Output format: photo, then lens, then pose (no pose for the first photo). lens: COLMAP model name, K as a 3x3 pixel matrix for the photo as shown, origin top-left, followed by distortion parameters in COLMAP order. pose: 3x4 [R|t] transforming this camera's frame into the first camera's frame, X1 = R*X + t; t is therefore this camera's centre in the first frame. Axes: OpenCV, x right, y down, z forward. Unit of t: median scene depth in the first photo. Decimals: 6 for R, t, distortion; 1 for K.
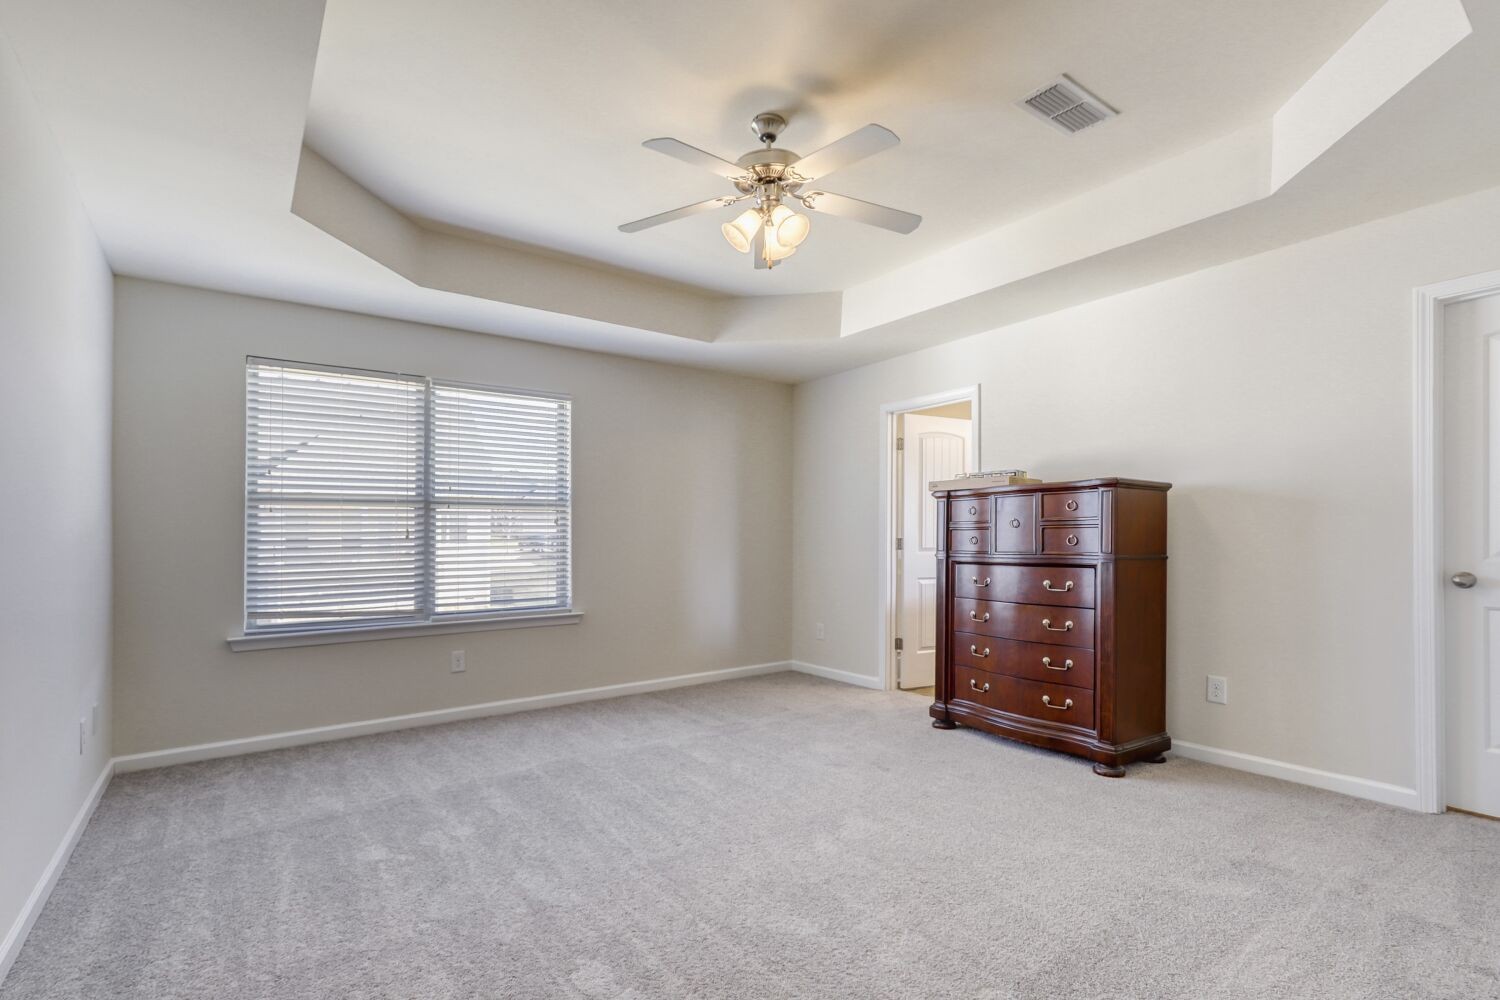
lens RADIAL K [[701.4, 0, 753.7], [0, 701.4, 521.4], [0, 0, 1]] dist [-0.002967, 0.000220]
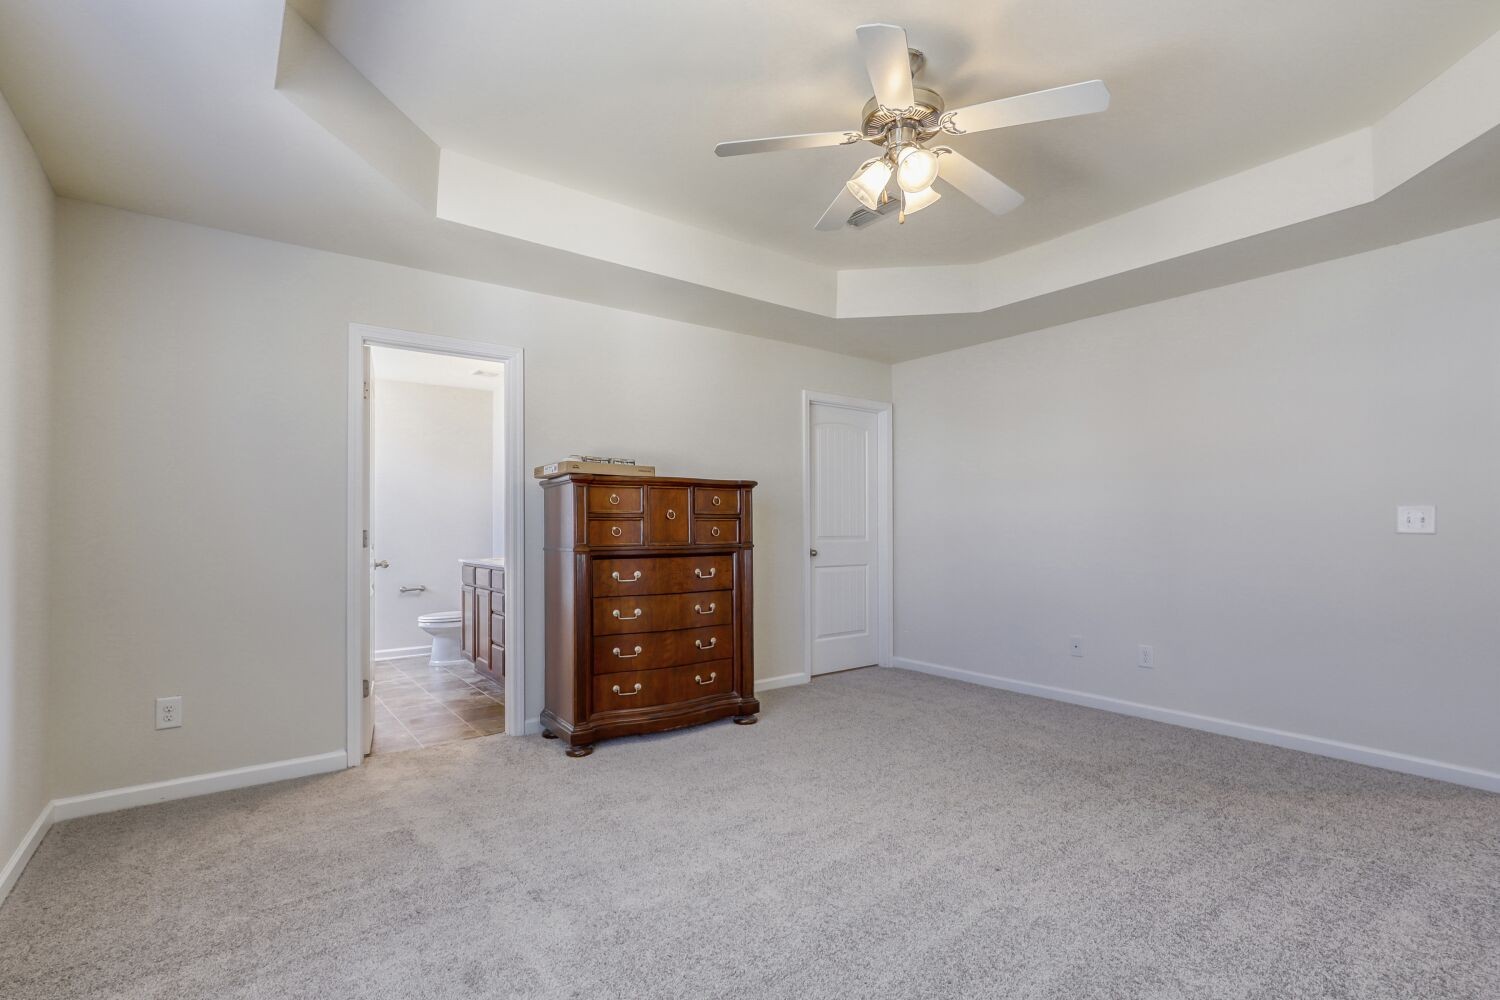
lens RADIAL K [[701.4, 0, 753.7], [0, 701.4, 521.4], [0, 0, 1]] dist [-0.002967, 0.000220]
pose [[-0.017588, 0.020887, 0.999627, -0.622740], [-0.020428, 0.999566, -0.021245, 0.028868], [-0.999637, -0.020794, -0.017154, 0.863680]]
